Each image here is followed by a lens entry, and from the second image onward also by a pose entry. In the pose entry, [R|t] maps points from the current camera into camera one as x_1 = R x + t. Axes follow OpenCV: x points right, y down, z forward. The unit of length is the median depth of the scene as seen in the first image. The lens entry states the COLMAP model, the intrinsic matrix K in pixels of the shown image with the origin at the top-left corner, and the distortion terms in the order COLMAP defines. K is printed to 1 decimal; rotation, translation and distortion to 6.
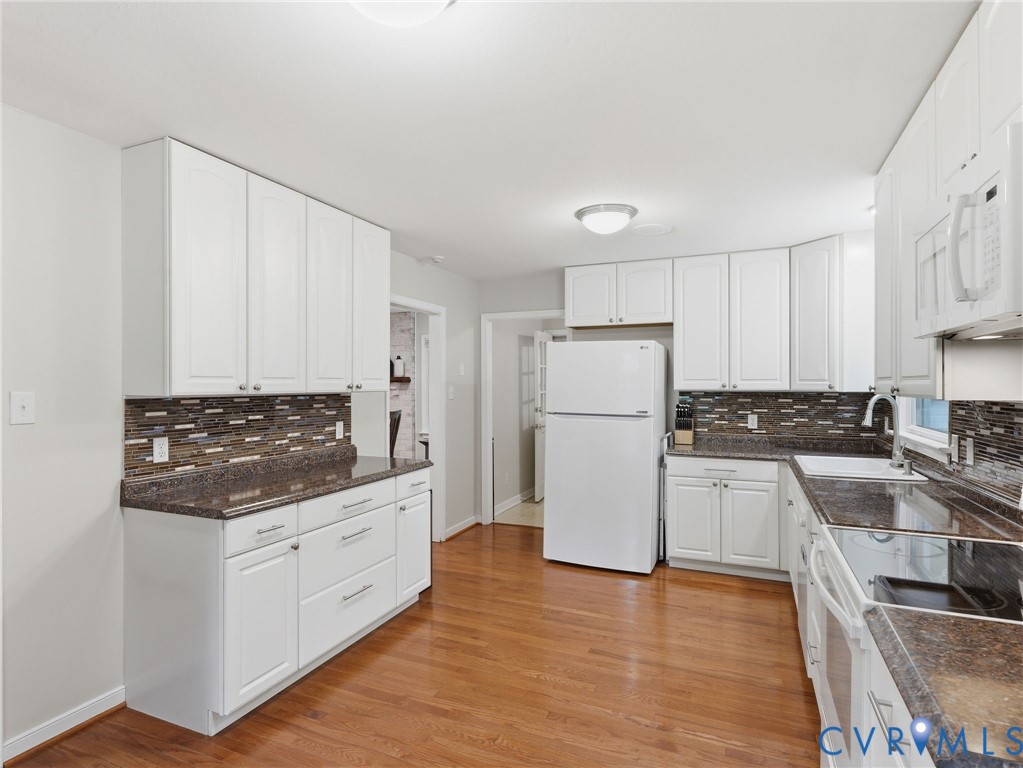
lens RADIAL K [[541.6, 0, 503.3], [0, 541.6, 384.9], [0, 0, 1]] dist [-0.000365, 0.000042]
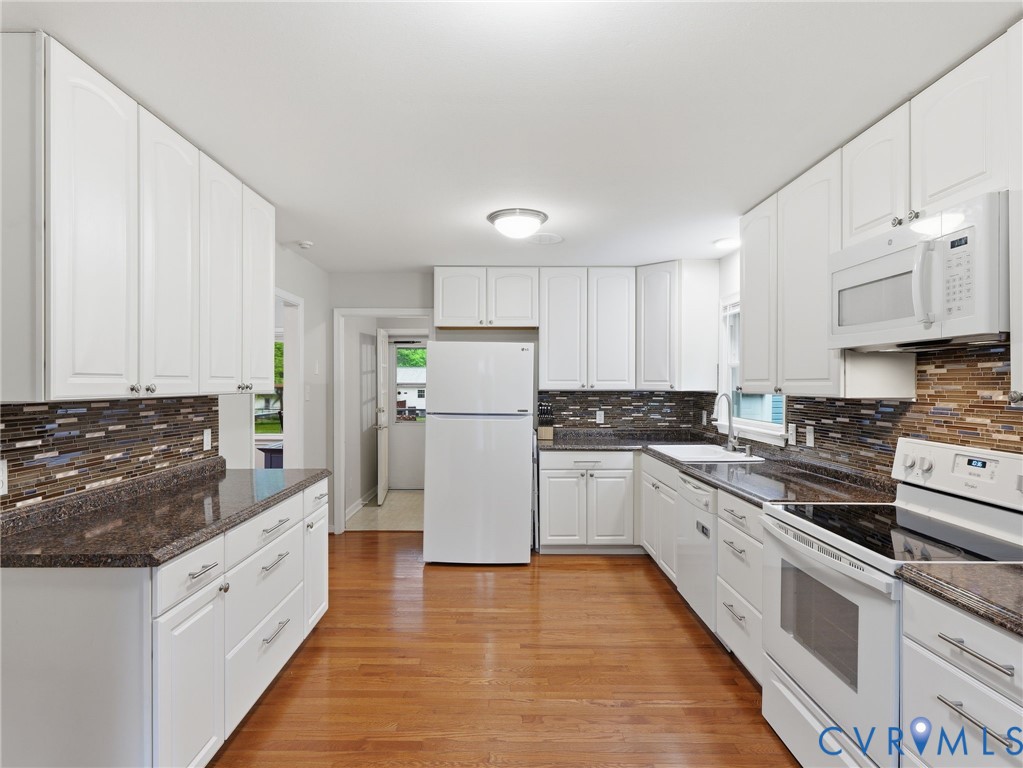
lens RADIAL K [[528.1, 0, 505.0], [0, 528.1, 386.1], [0, 0, 1]] dist [0.003246, 0.000525]
pose [[0.917318, -0.000223, 0.398156, -0.196392], [-0.001229, 0.999993, 0.003392, -0.001321], [-0.398154, -0.003601, 0.917312, 0.075863]]
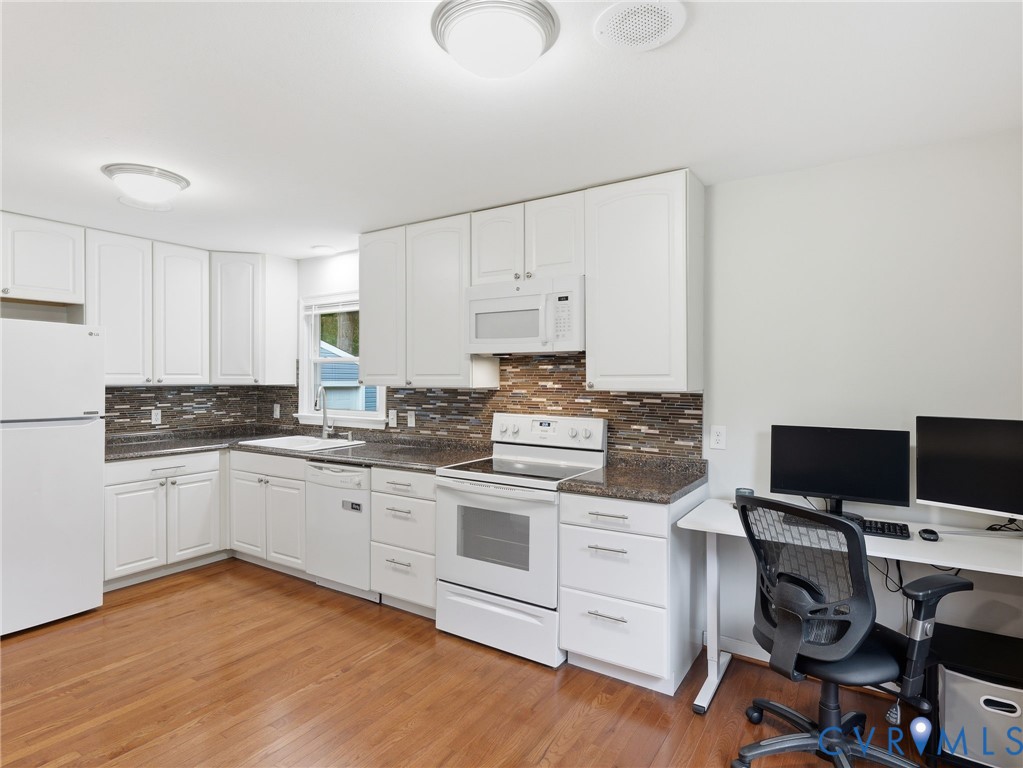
lens RADIAL K [[550.7, 0, 492.7], [0, 550.7, 380.0], [0, 0, 1]] dist [-0.000838, 0.000646]
pose [[0.197315, -0.003579, 0.980334, -0.467637], [0.000450, 0.999994, 0.003560, -0.002454], [-0.980340, -0.000261, 0.197315, 0.254724]]
